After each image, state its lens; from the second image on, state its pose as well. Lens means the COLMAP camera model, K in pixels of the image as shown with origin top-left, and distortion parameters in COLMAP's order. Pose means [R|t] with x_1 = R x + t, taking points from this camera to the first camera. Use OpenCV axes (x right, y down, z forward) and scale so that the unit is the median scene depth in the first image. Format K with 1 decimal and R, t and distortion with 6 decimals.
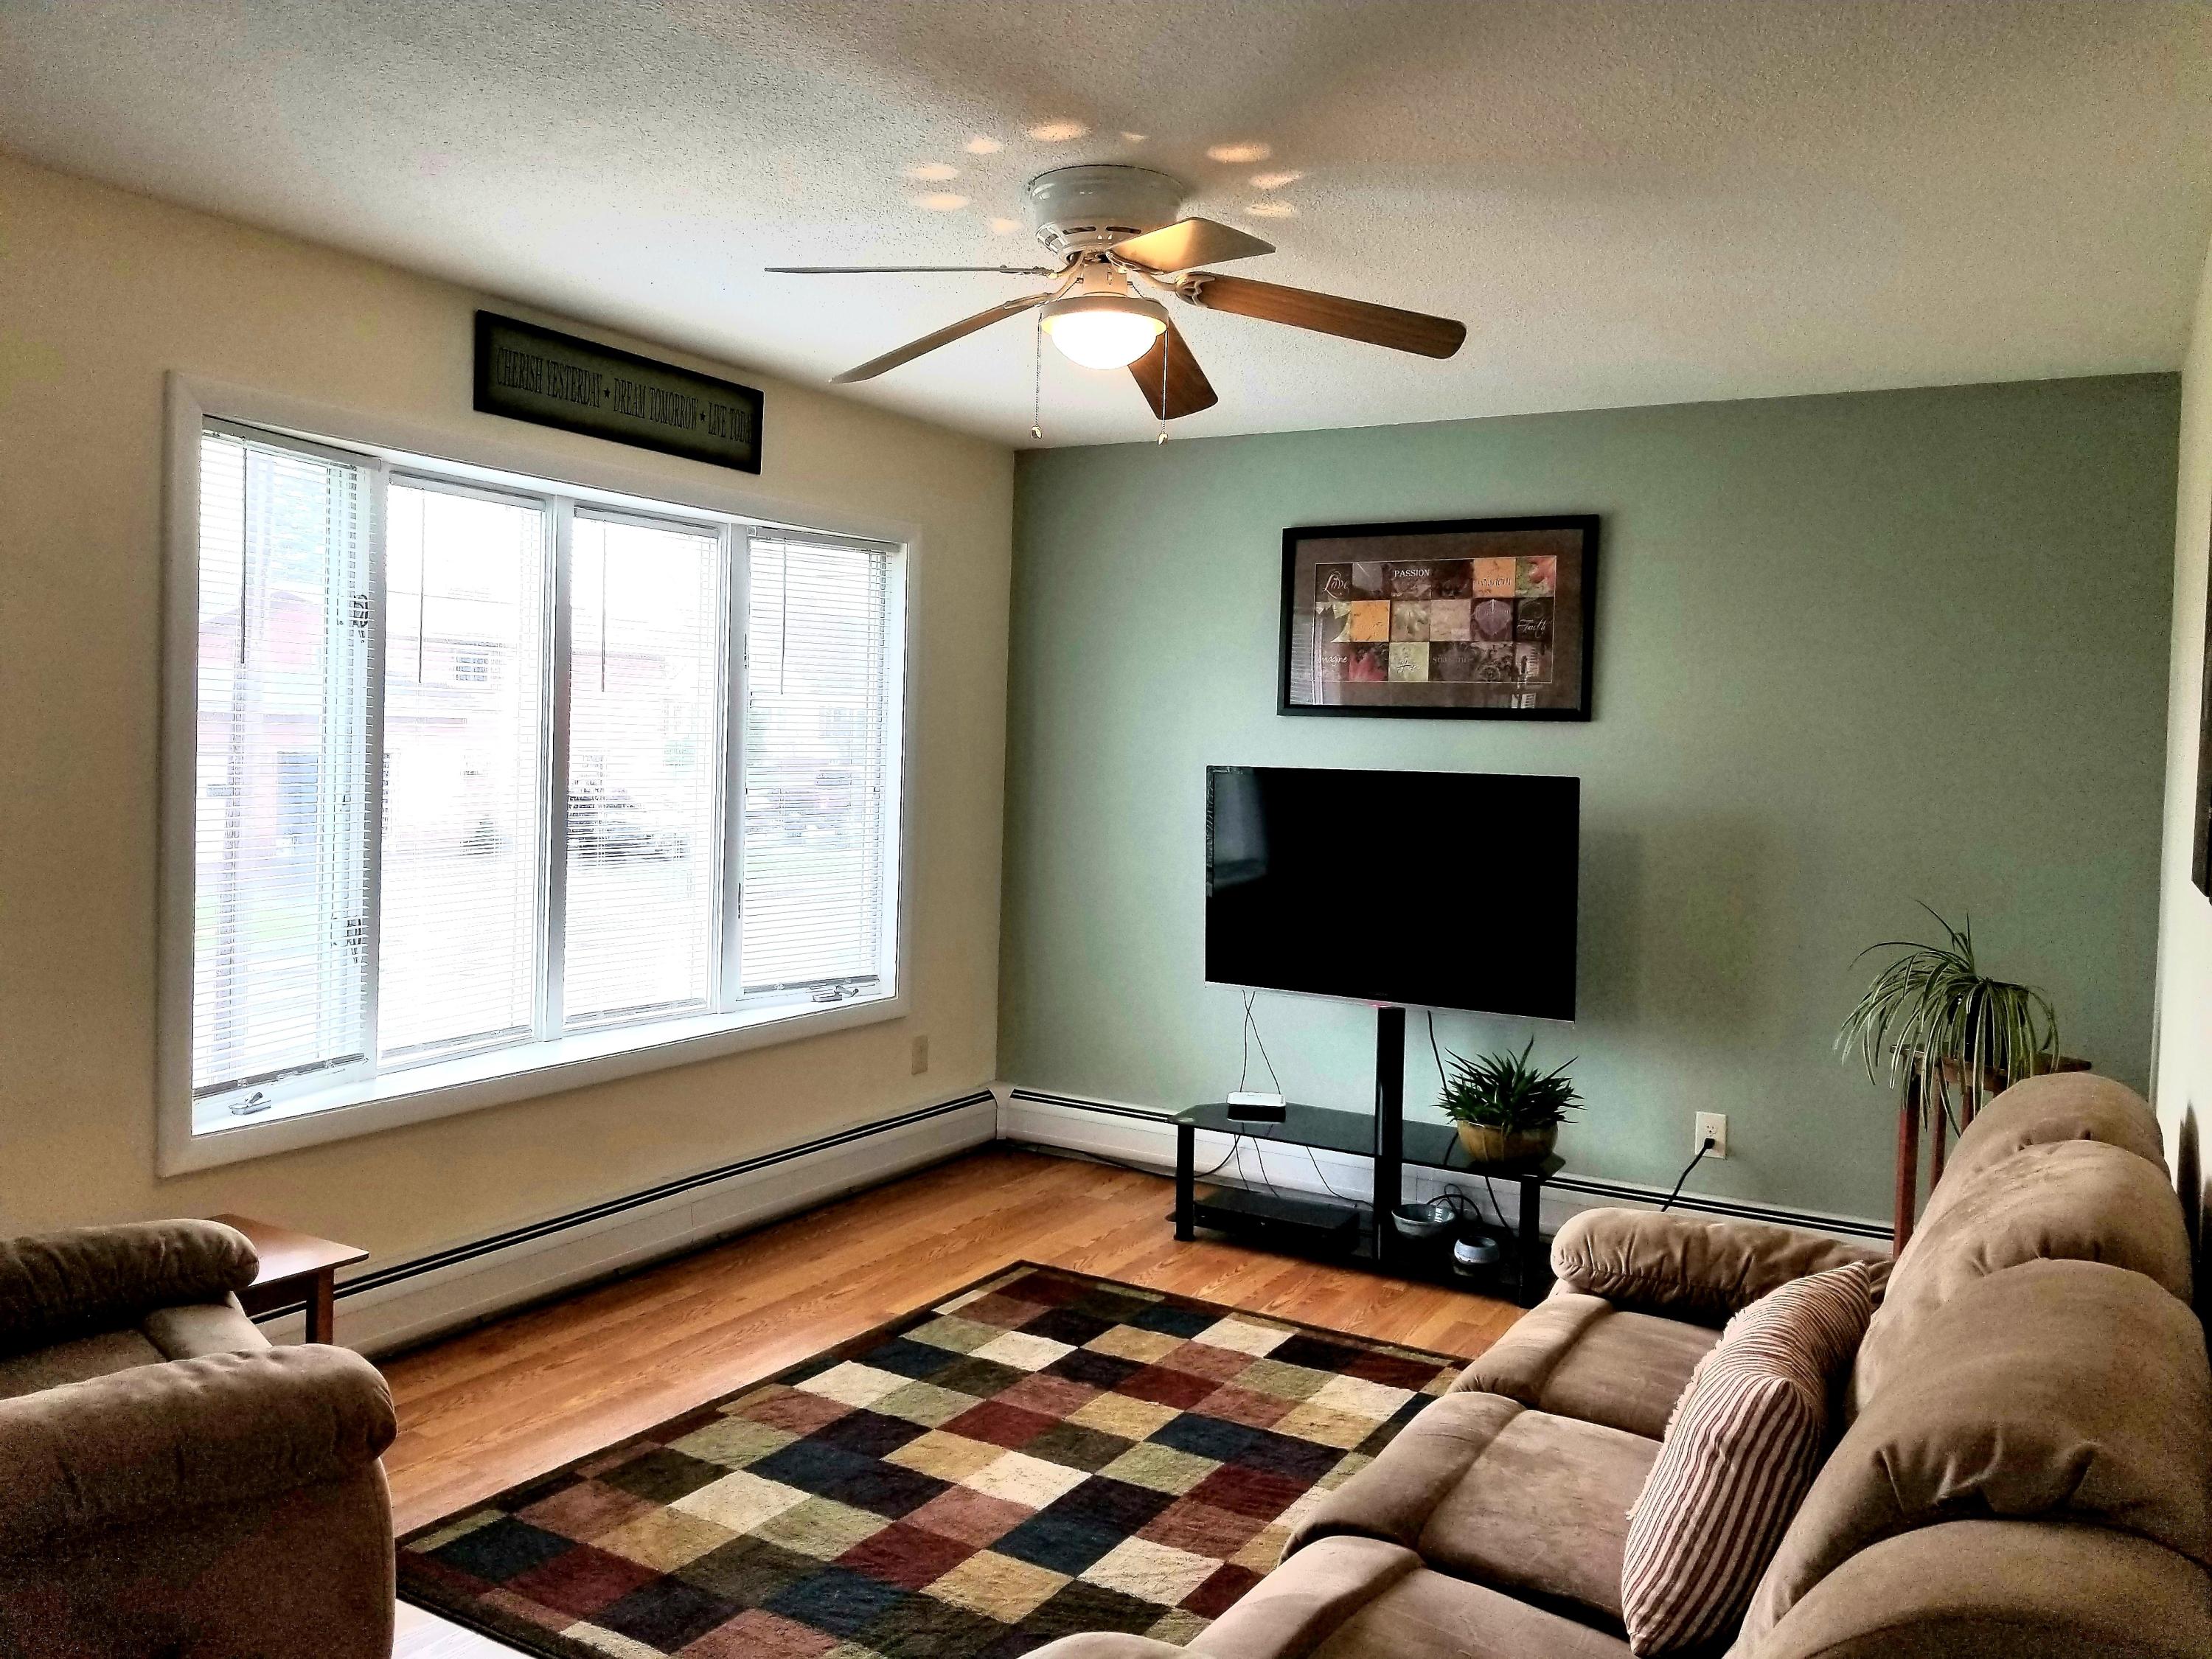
lens RADIAL K [[1728.4, 0, 1083.2], [0, 1728.4, 775.4], [0, 0, 1]] dist [0.092965, -0.179202]
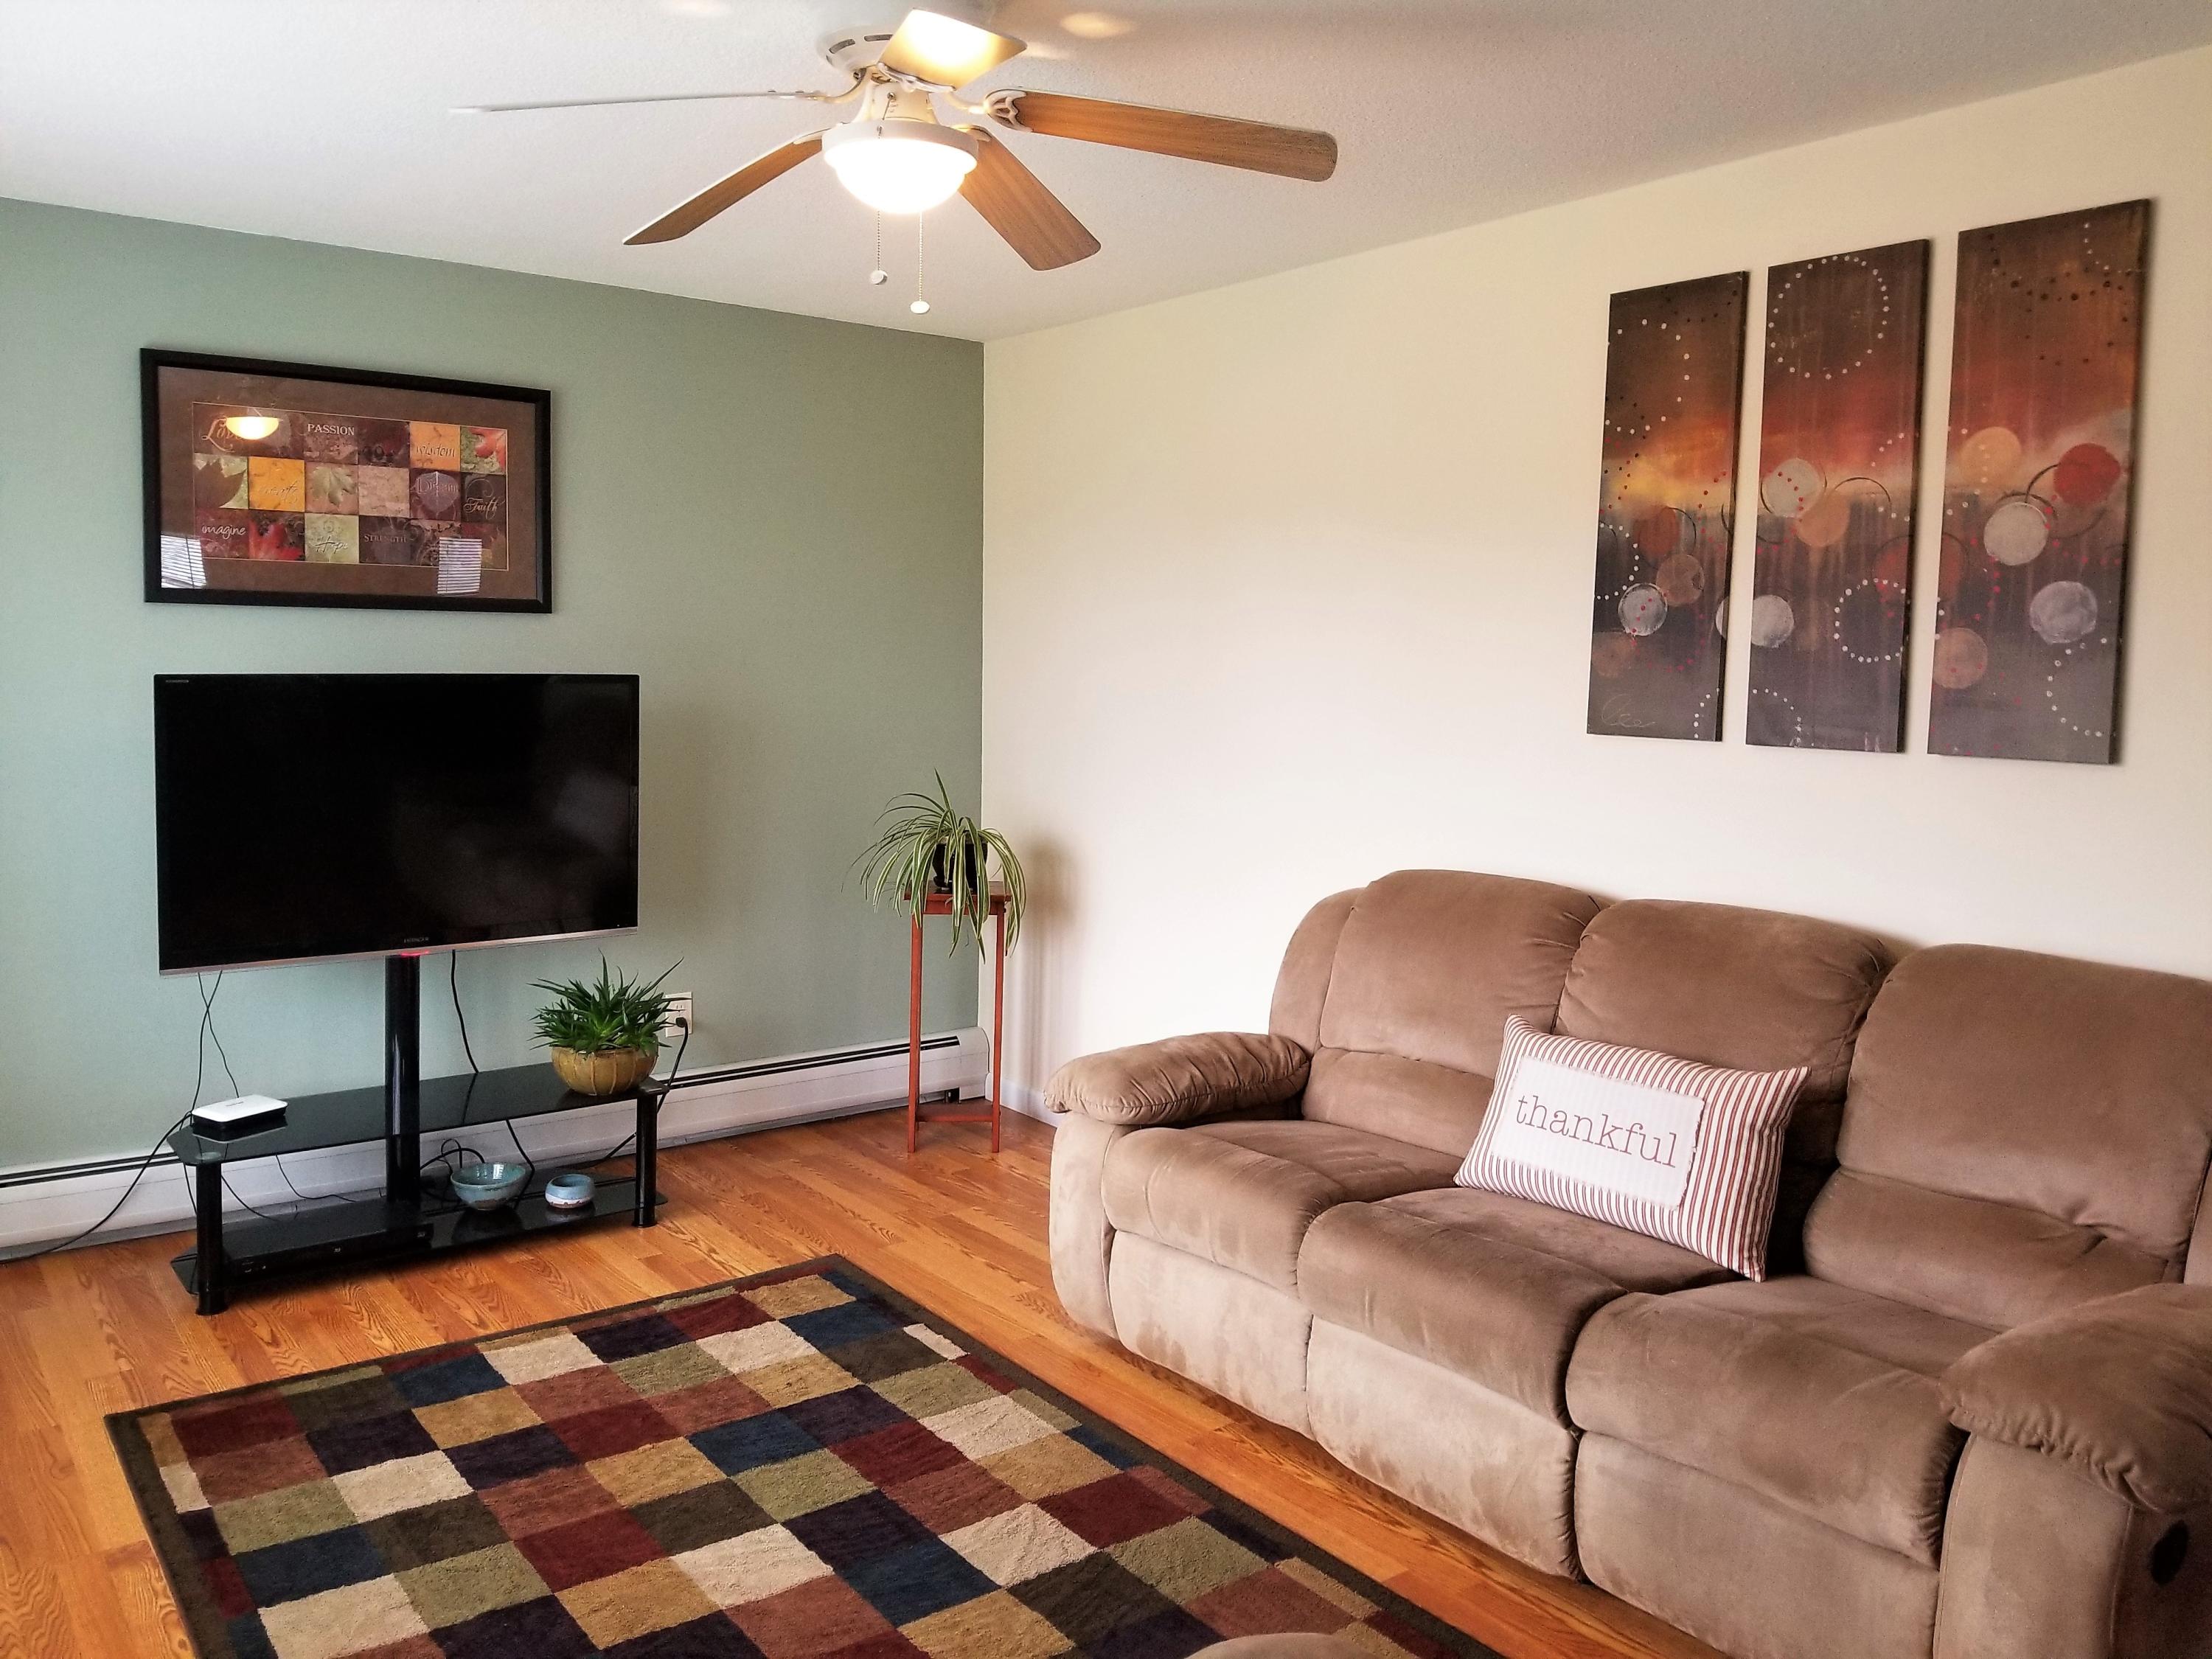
lens RADIAL K [[1728.4, 0, 1083.2], [0, 1728.4, 775.4], [0, 0, 1]] dist [0.092965, -0.179202]
pose [[0.384231, -0.091396, 0.918702, -0.498068], [0.015455, 0.995585, 0.092581, -0.028165], [-0.923108, -0.021374, 0.383947, 0.395167]]
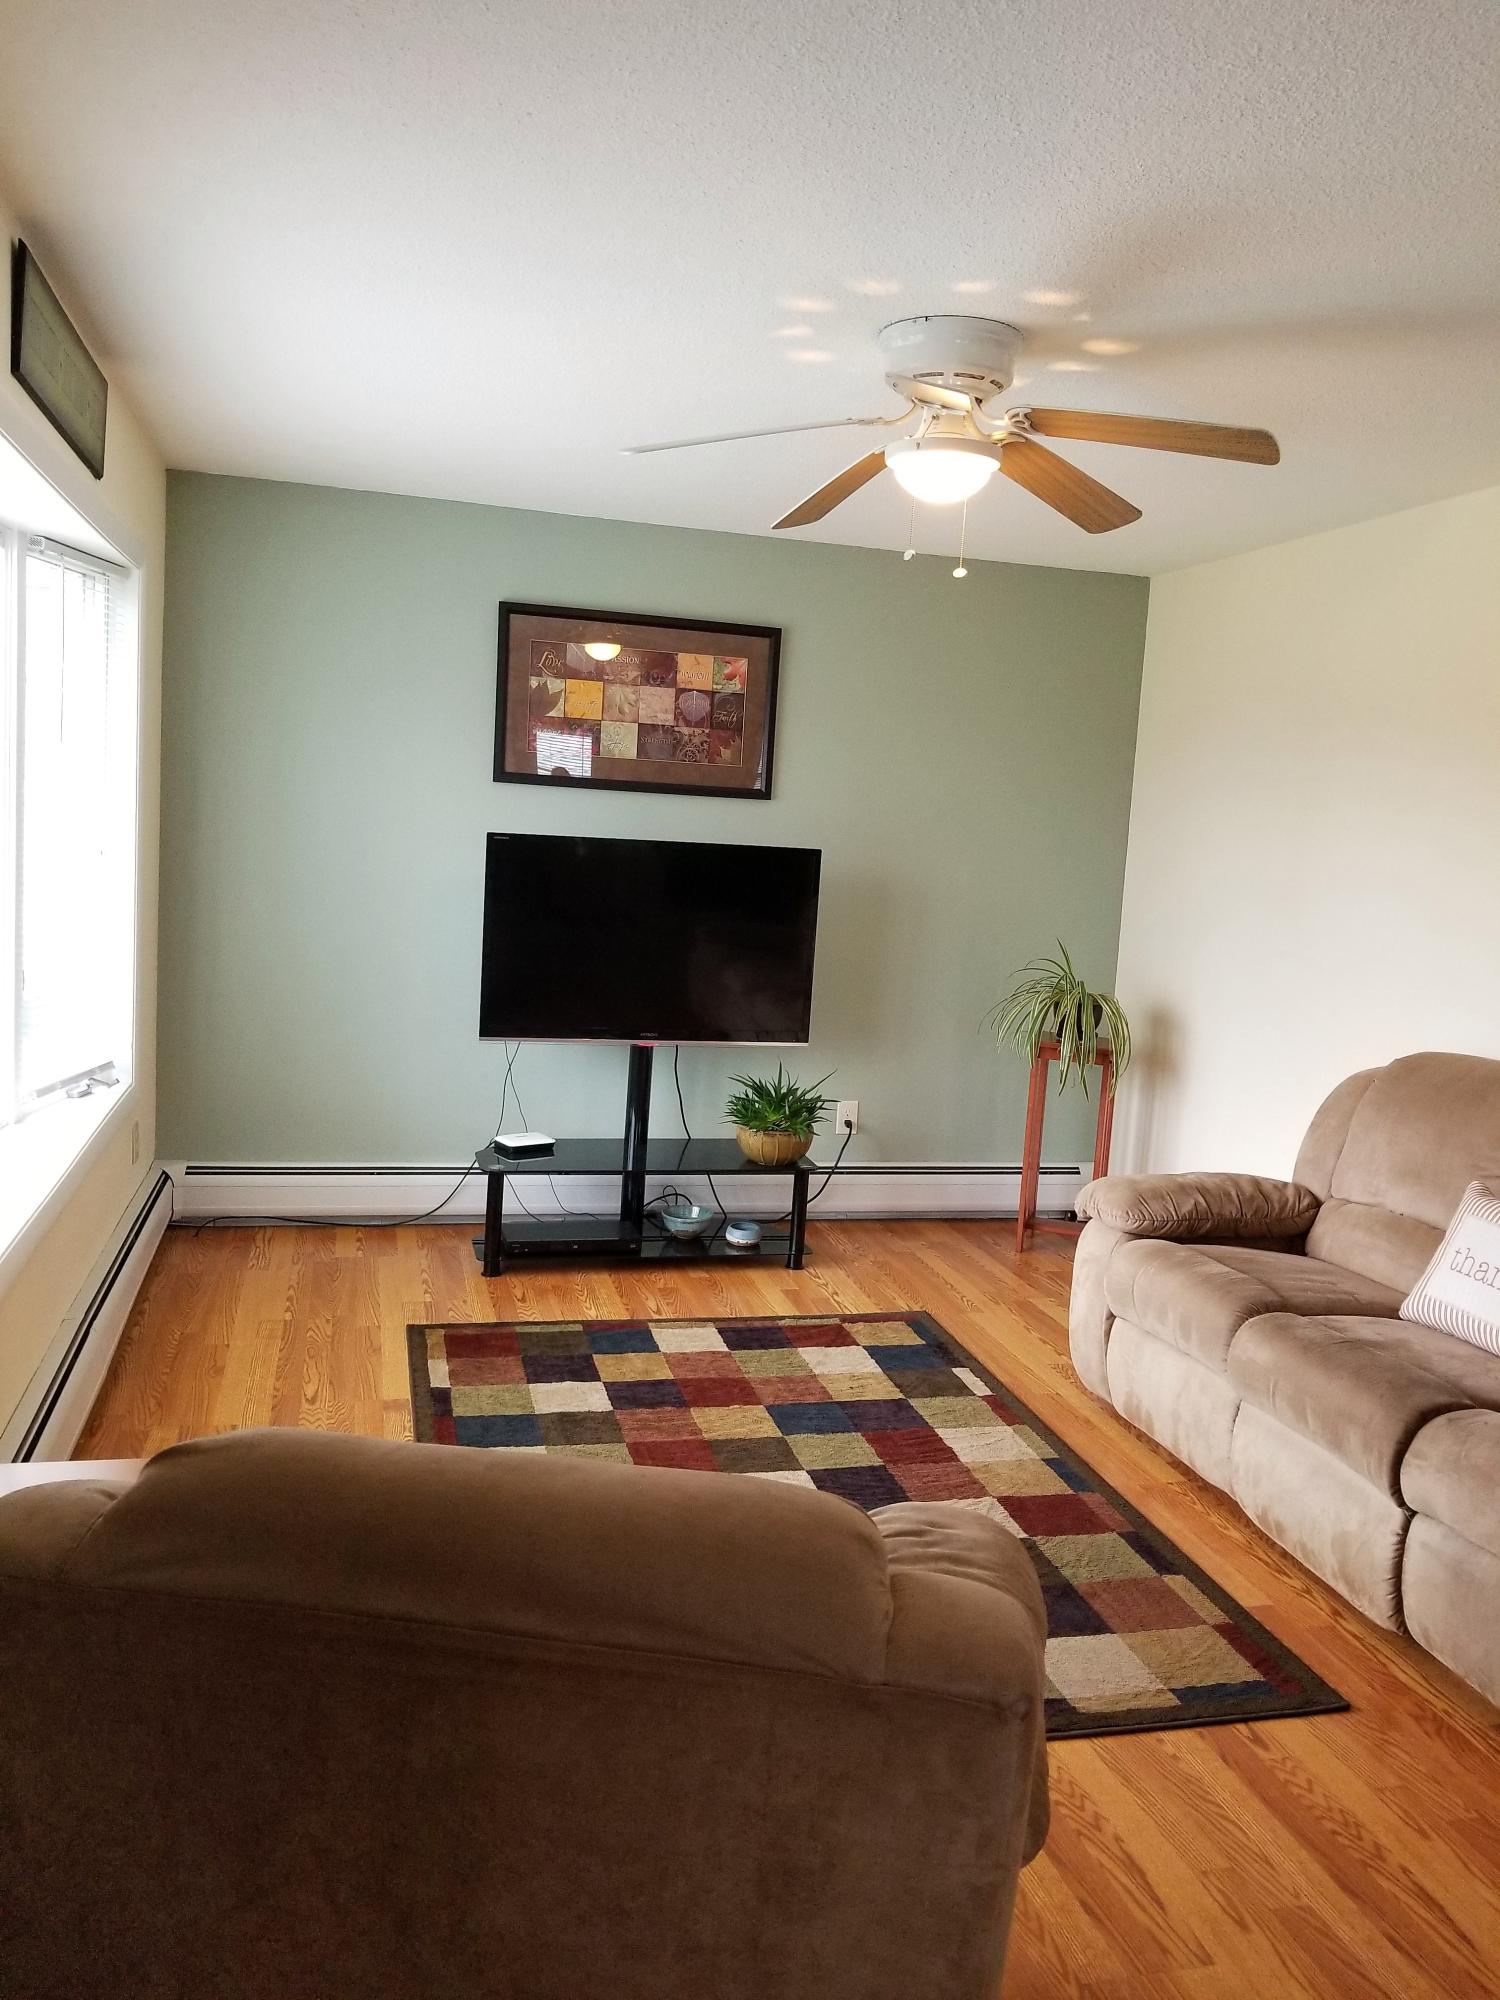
lens RADIAL K [[1562.8, 0, 756.8], [0, 1562.8, 992.4], [0, 0, 1]] dist [0.092965, -0.179202]
pose [[0.708566, -0.067747, 0.702385, -0.530868], [-0.022435, 0.992715, 0.118383, -0.028121], [-0.705288, -0.099640, 0.701883, 0.231779]]
